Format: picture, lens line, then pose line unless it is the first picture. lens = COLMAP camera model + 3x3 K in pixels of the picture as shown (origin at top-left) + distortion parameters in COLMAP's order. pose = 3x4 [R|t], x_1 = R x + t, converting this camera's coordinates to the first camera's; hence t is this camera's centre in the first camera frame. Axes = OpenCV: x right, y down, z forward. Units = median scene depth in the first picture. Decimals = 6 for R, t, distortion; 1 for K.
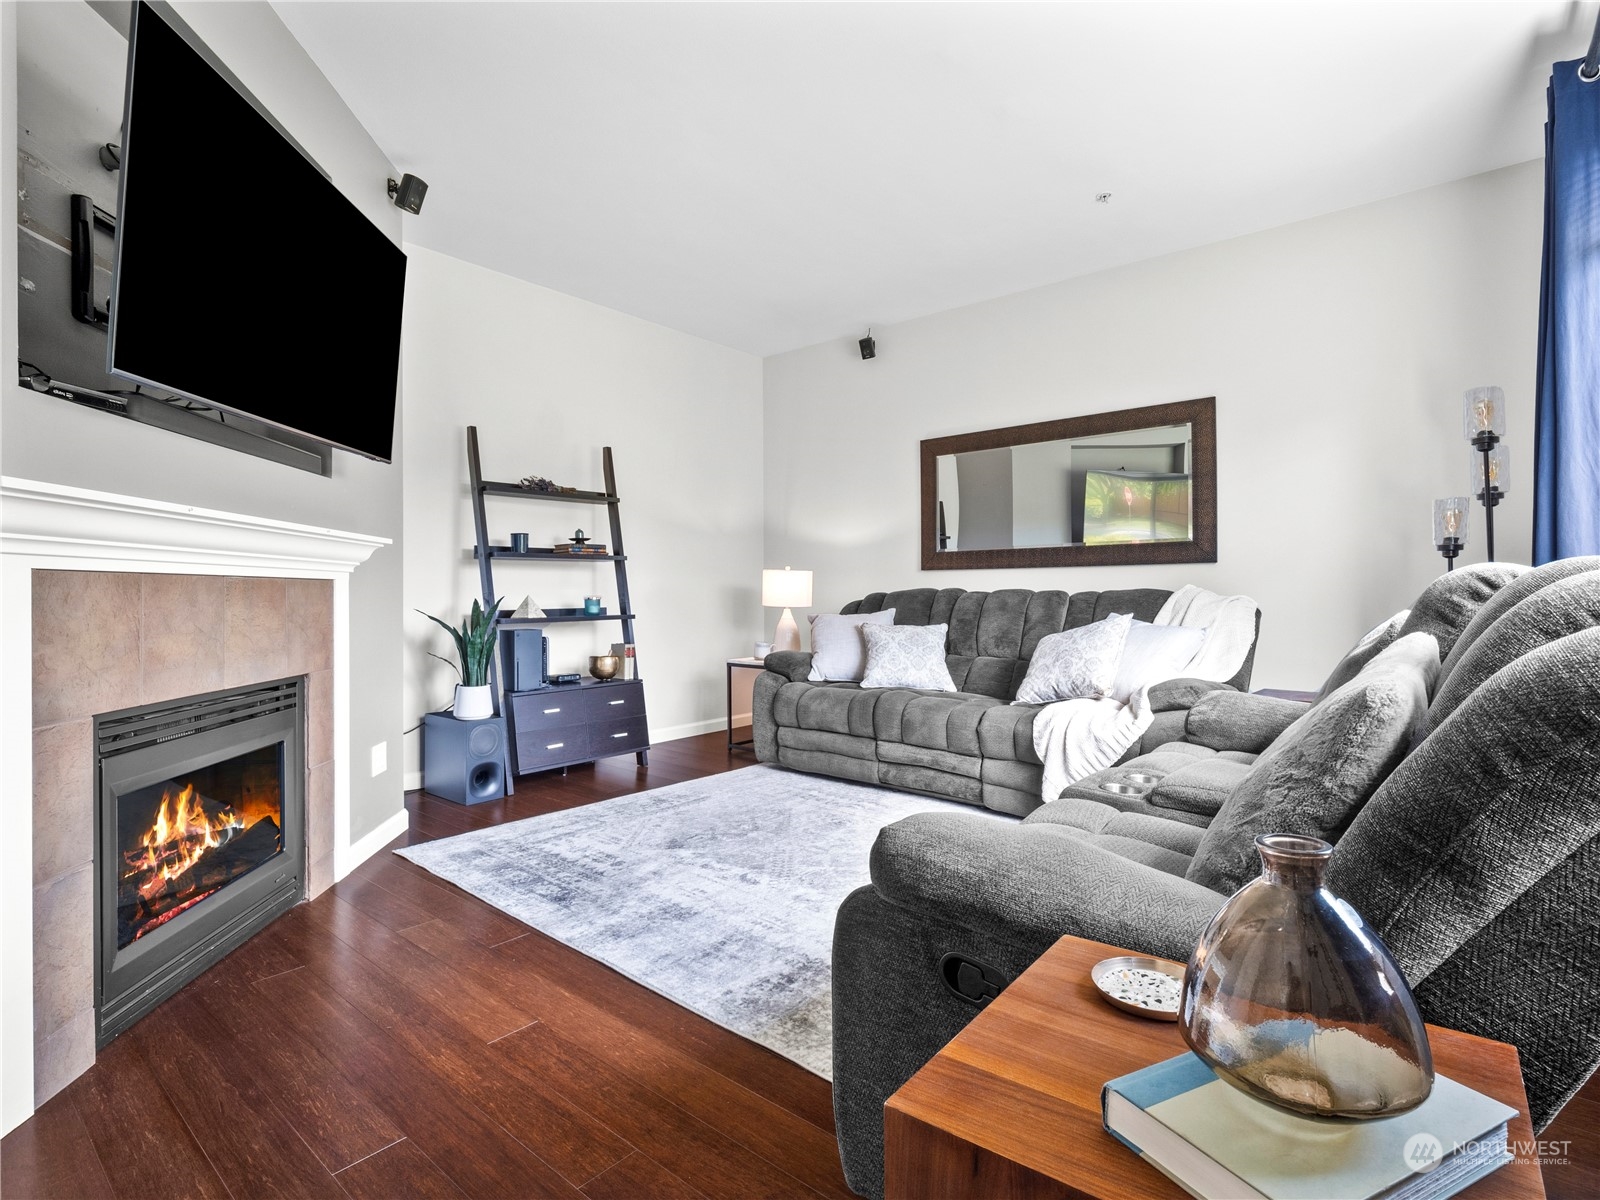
lens RADIAL K [[794.0, 0, 800.0], [0, 794.0, 600.0], [0, 0, 1]] dist [0.000163, -0.000272]
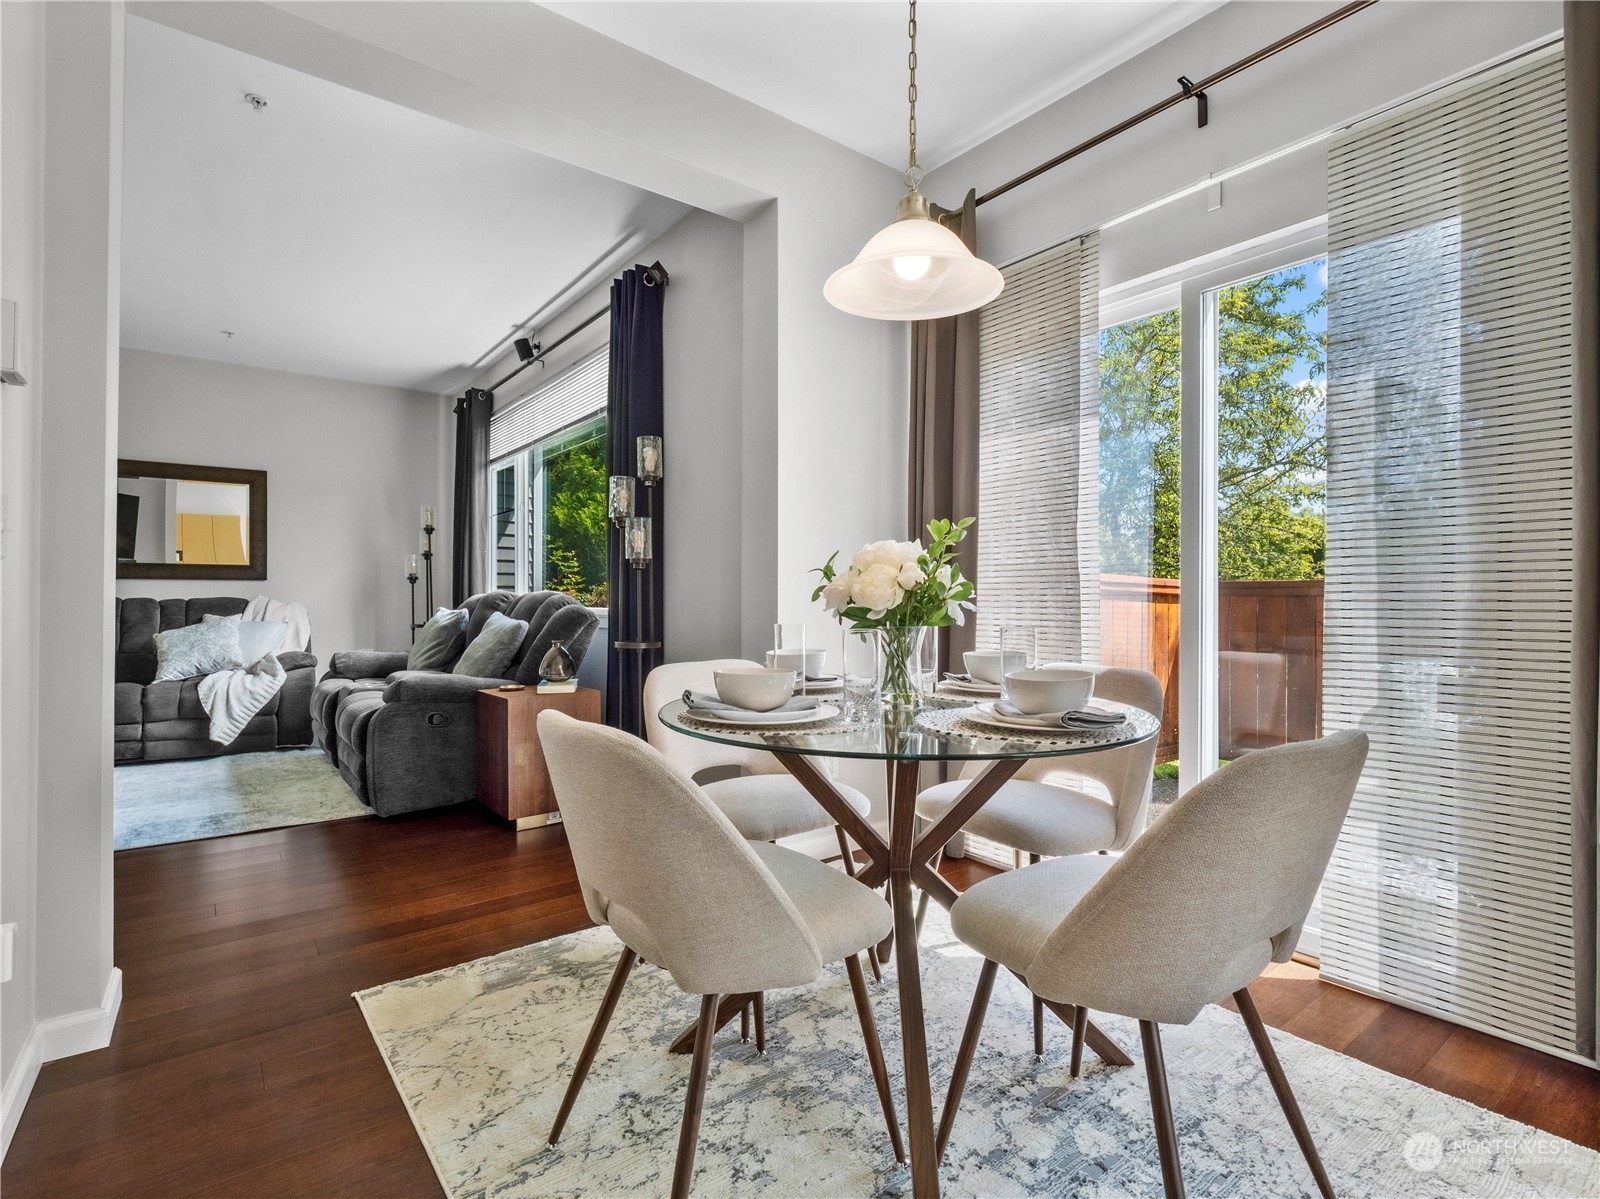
lens RADIAL K [[794.0, 0, 800.0], [0, 794.0, 599.5], [0, 0, 1]] dist [0.000163, -0.000272]
pose [[0.215480, 0.007996, 0.976476, -0.840057], [0.008334, 0.999915, -0.010027, 0.014594], [-0.976473, 0.010299, 0.215395, -0.364391]]
